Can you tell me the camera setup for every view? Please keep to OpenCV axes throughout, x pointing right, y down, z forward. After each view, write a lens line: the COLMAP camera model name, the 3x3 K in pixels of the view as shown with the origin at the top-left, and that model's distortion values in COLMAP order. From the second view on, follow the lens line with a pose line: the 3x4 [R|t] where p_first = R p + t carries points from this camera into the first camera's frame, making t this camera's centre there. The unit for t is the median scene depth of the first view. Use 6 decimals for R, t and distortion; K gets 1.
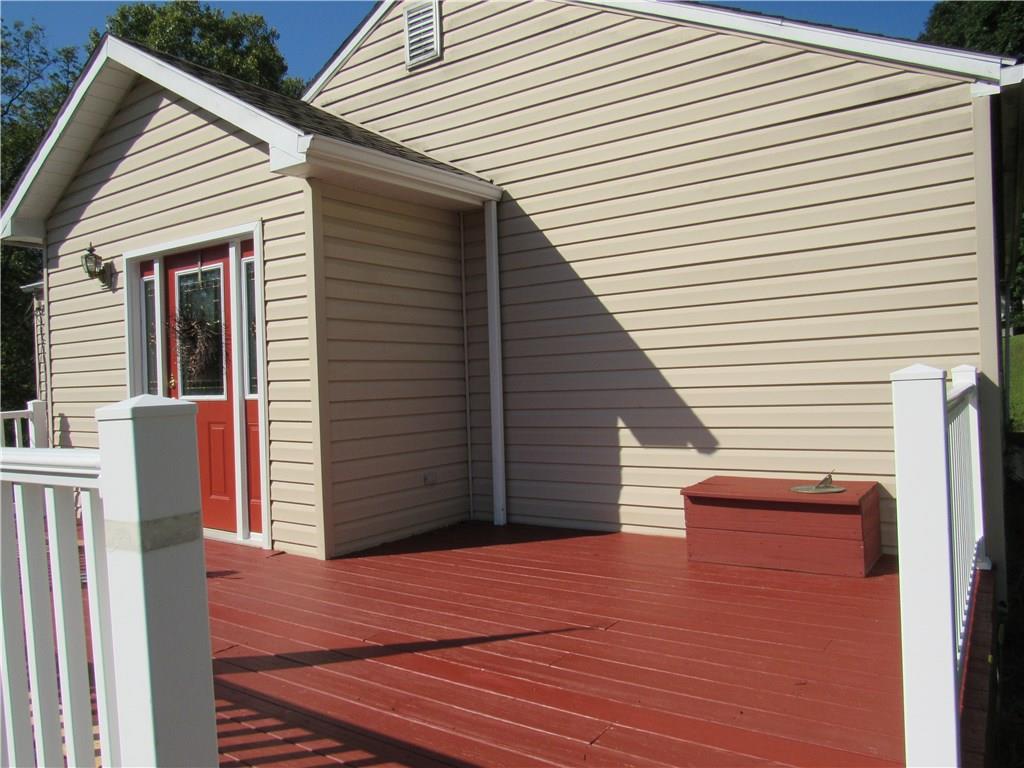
lens RADIAL K [[727.2, 0, 512.7], [0, 727.2, 377.5], [0, 0, 1]] dist [-0.033487, 0.007948]
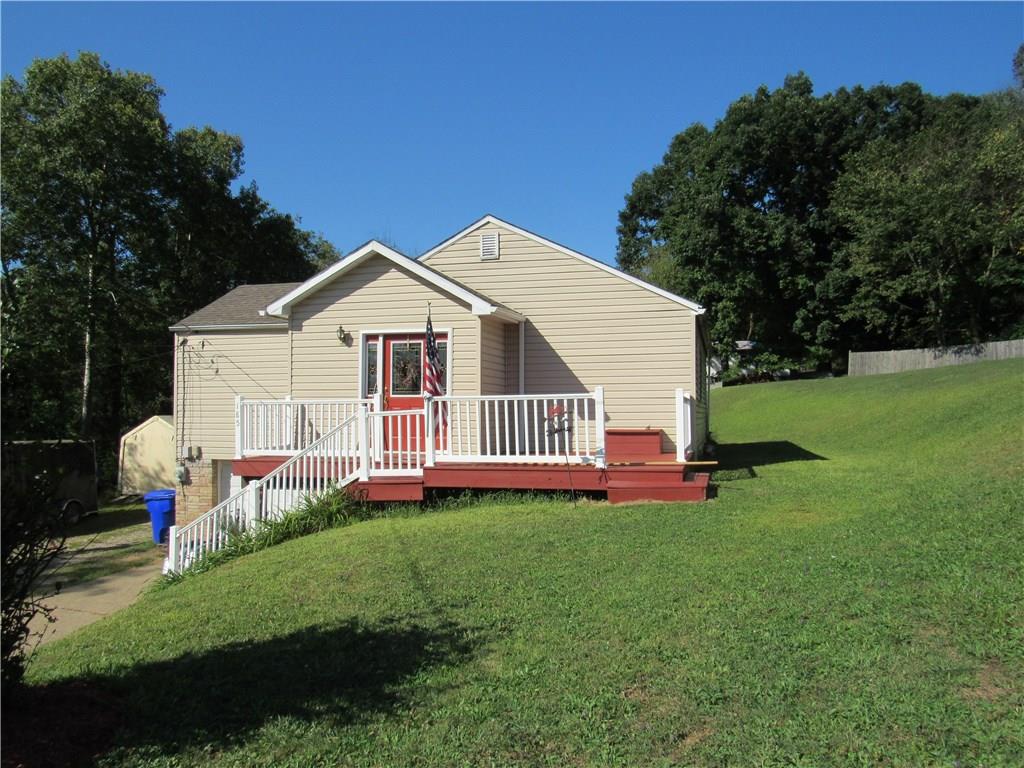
lens RADIAL K [[727.2, 0, 513.9], [0, 727.2, 382.3], [0, 0, 1]] dist [-0.033487, 0.007948]
pose [[0.947035, 0.047519, 0.317594, -0.843351], [-0.033299, 0.998191, -0.050056, 0.089308], [-0.319398, 0.036830, 0.946905, -1.355144]]
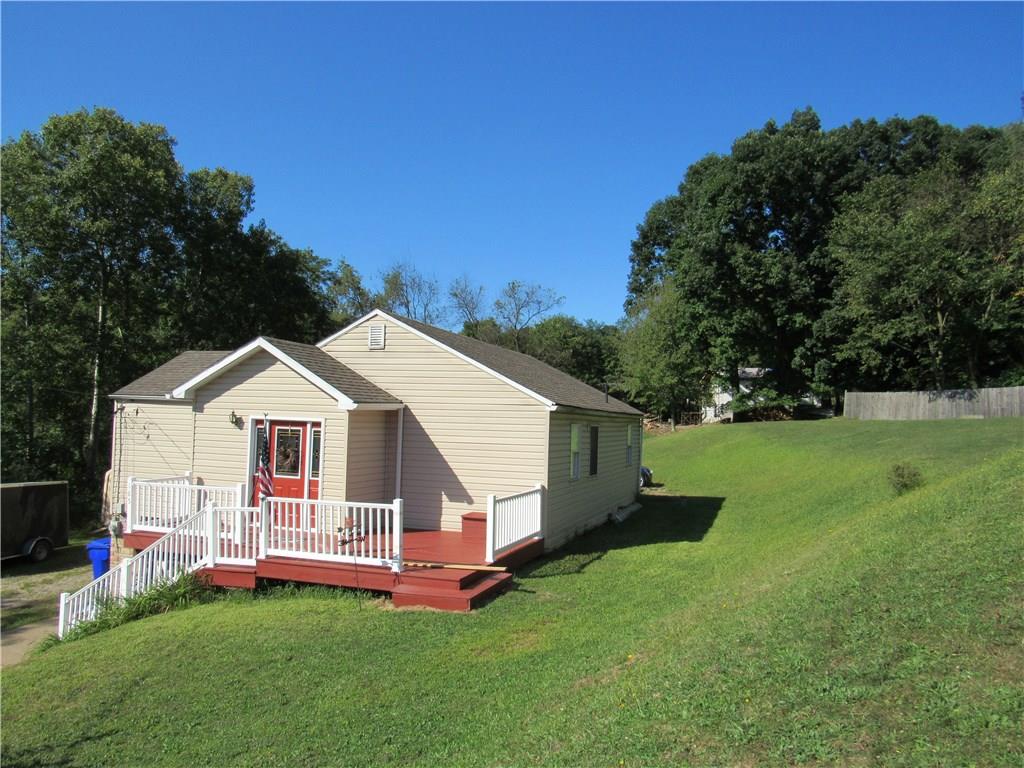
lens RADIAL K [[727.2, 0, 514.2], [0, 727.2, 377.1], [0, 0, 1]] dist [-0.033487, 0.007948]
pose [[0.964375, 0.074467, 0.253841, -0.322167], [-0.059712, 0.996074, -0.065358, -0.207973], [-0.257711, 0.047872, 0.965035, -1.753744]]
